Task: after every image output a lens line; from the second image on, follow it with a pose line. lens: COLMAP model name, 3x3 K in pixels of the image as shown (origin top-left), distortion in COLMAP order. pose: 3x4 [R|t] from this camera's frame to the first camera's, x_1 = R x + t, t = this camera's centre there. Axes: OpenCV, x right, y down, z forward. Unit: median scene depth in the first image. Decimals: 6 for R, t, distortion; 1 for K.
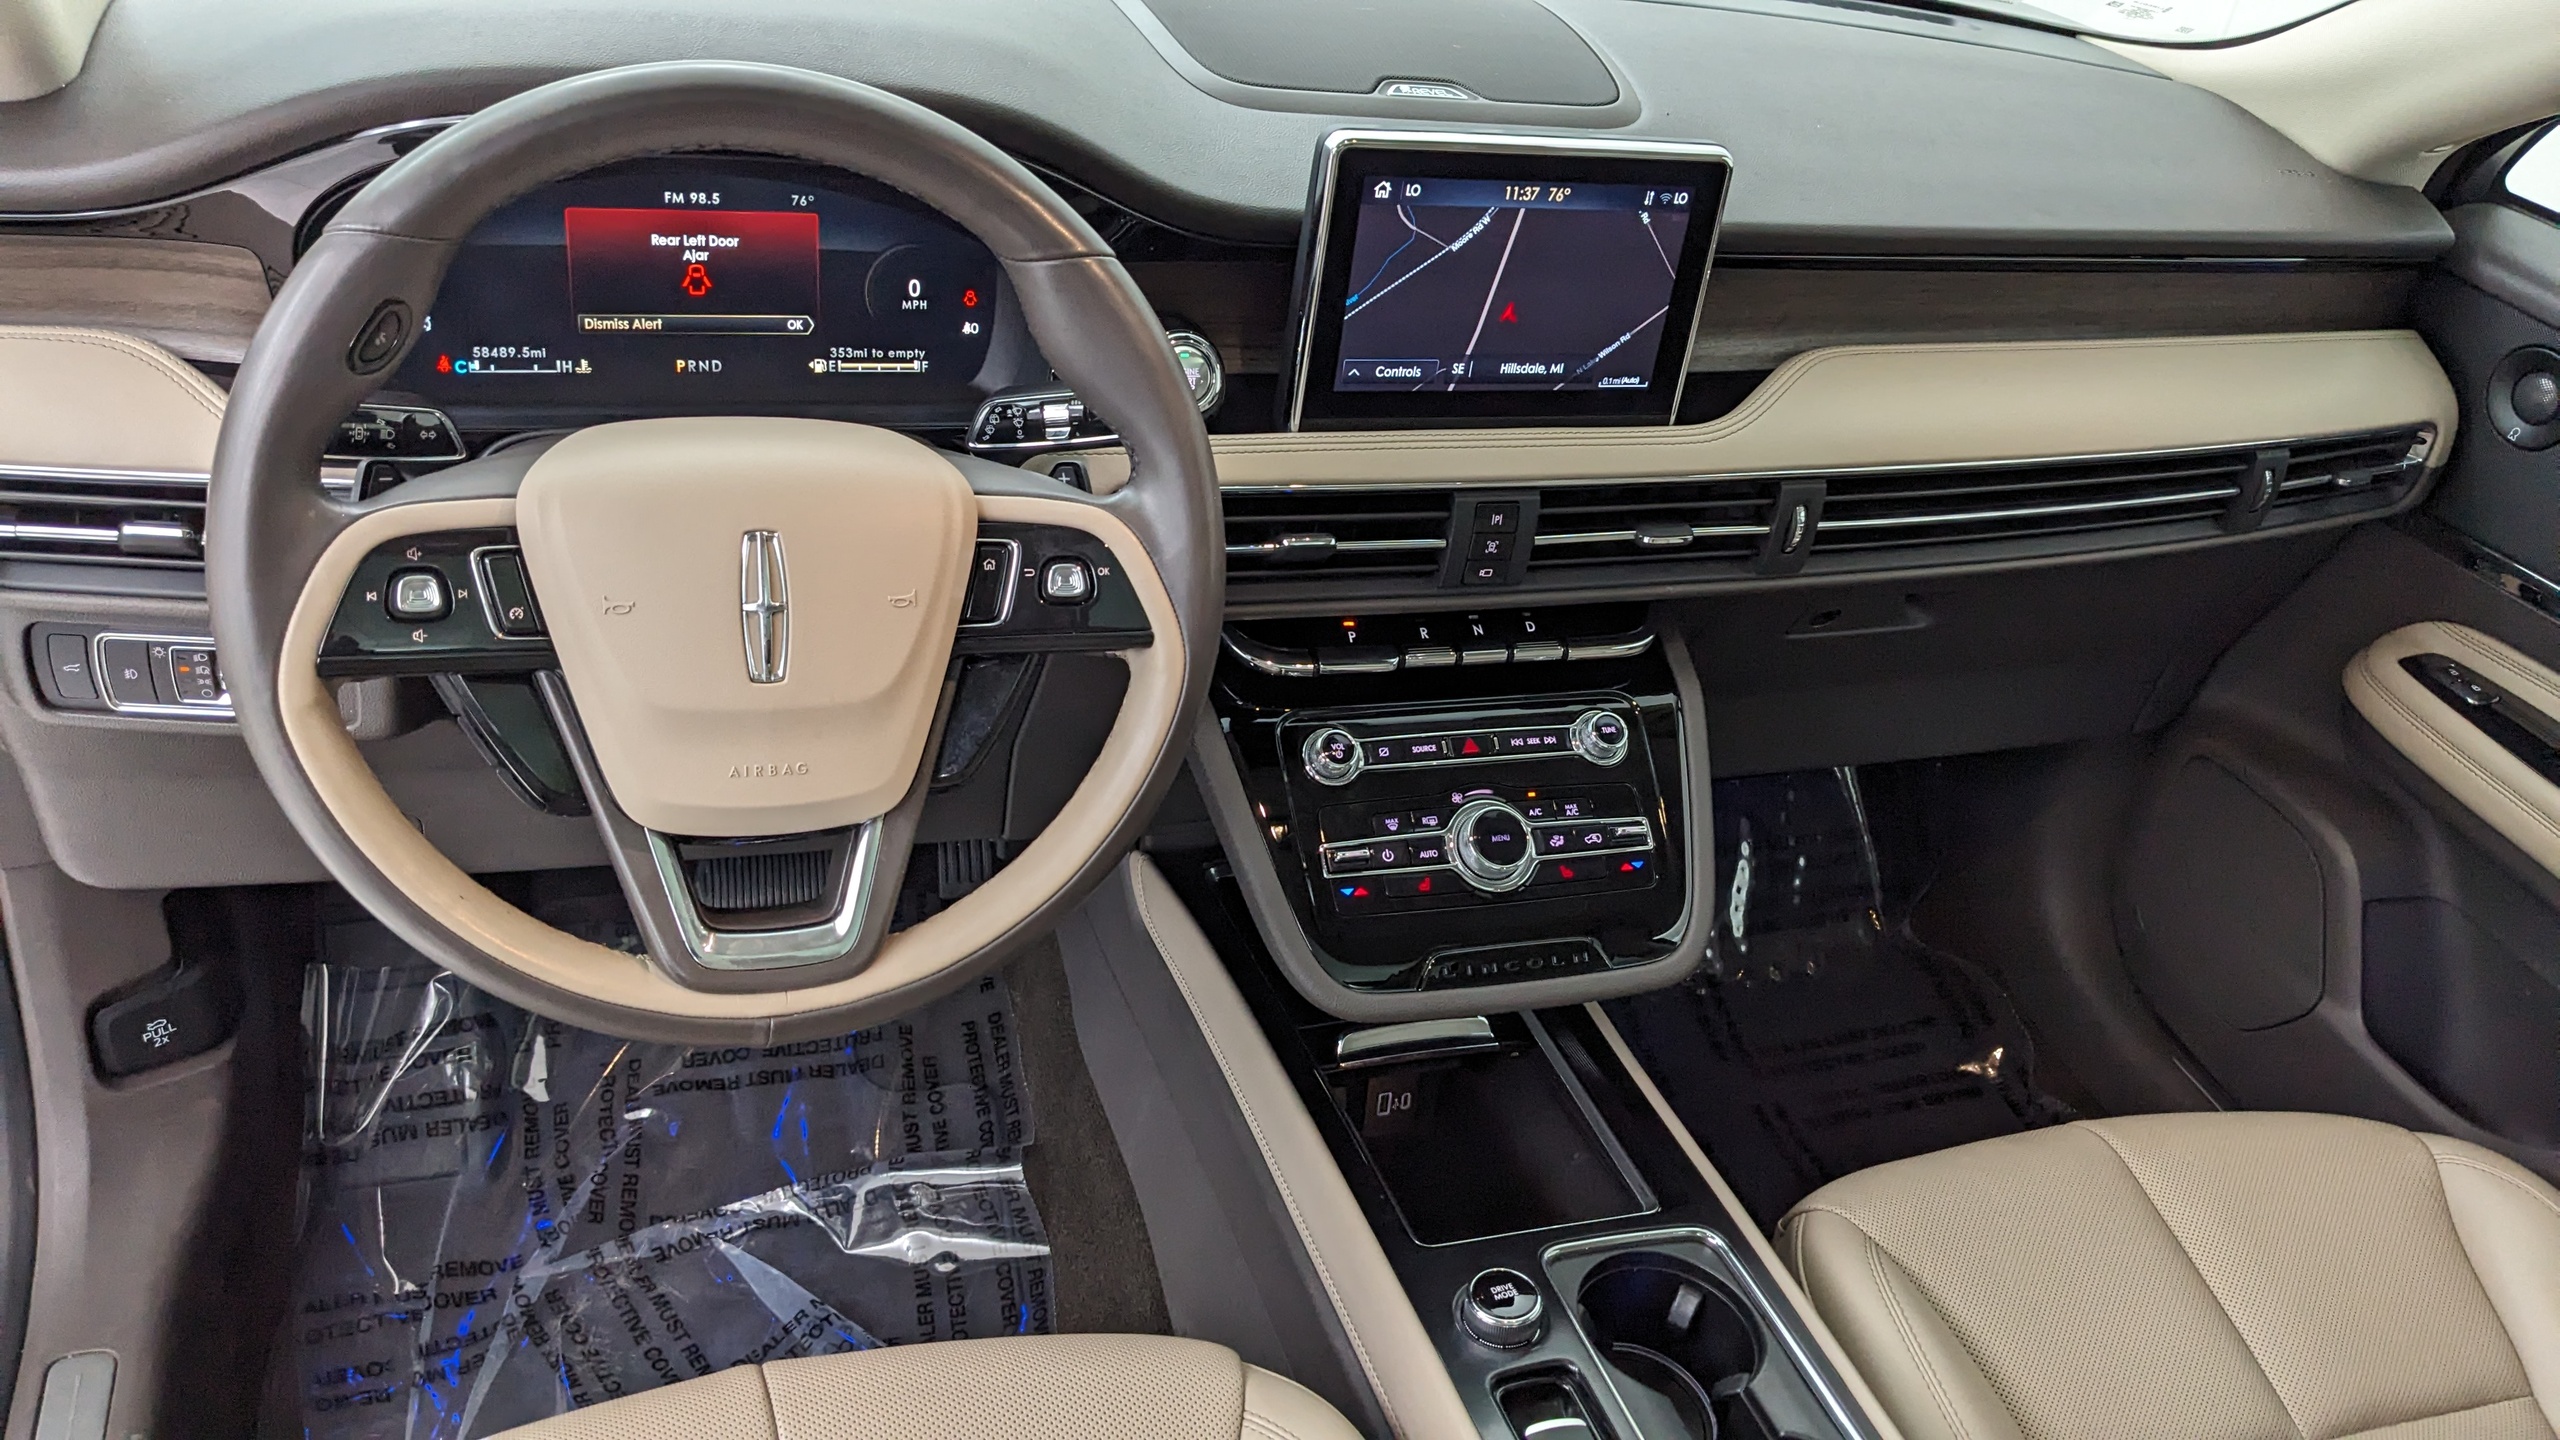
lens RADIAL K [[2092.7, 0, 1280.0], [0, 2092.7, 720.0], [0, 0, 1]] dist [0.033983, -0.085624]
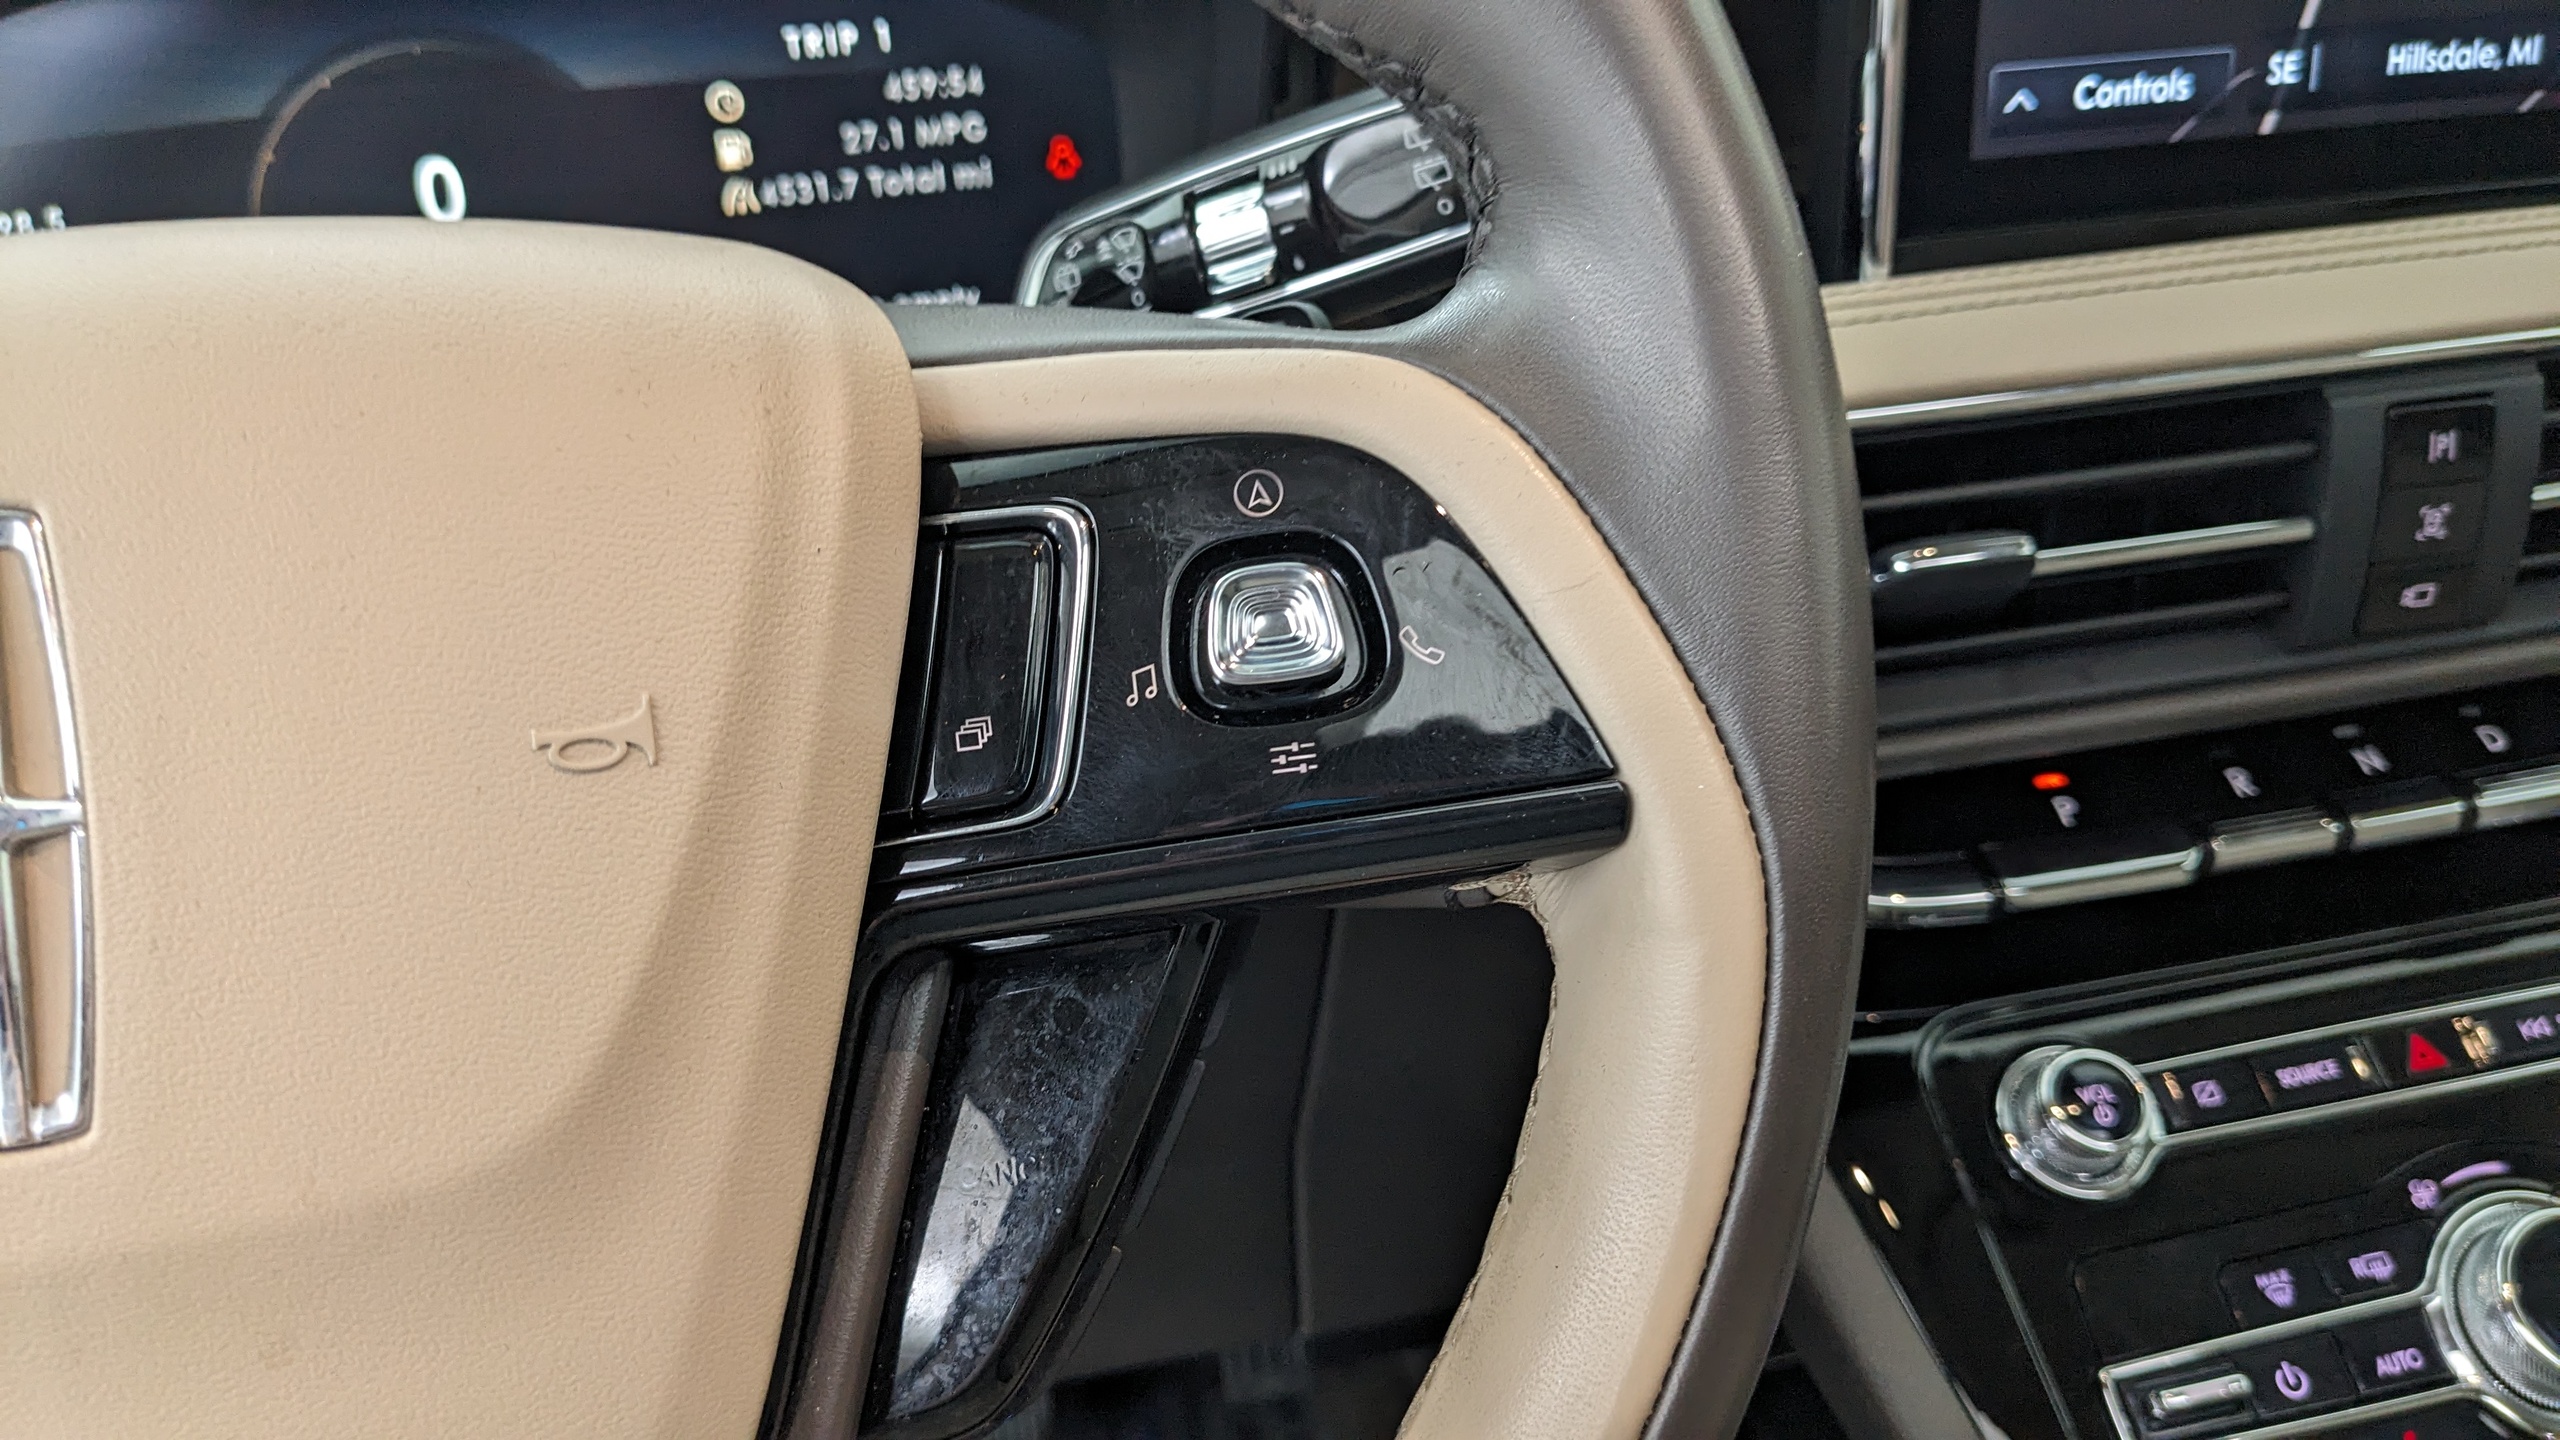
lens RADIAL K [[2092.7, 0, 1280.0], [0, 2092.7, 720.0], [0, 0, 1]] dist [0.033983, -0.085624]
pose [[0.979197, -0.132904, -0.153328, -0.048974], [0.108830, 0.981750, -0.155959, -0.010608], [0.171258, 0.136028, 0.975791, 0.580061]]
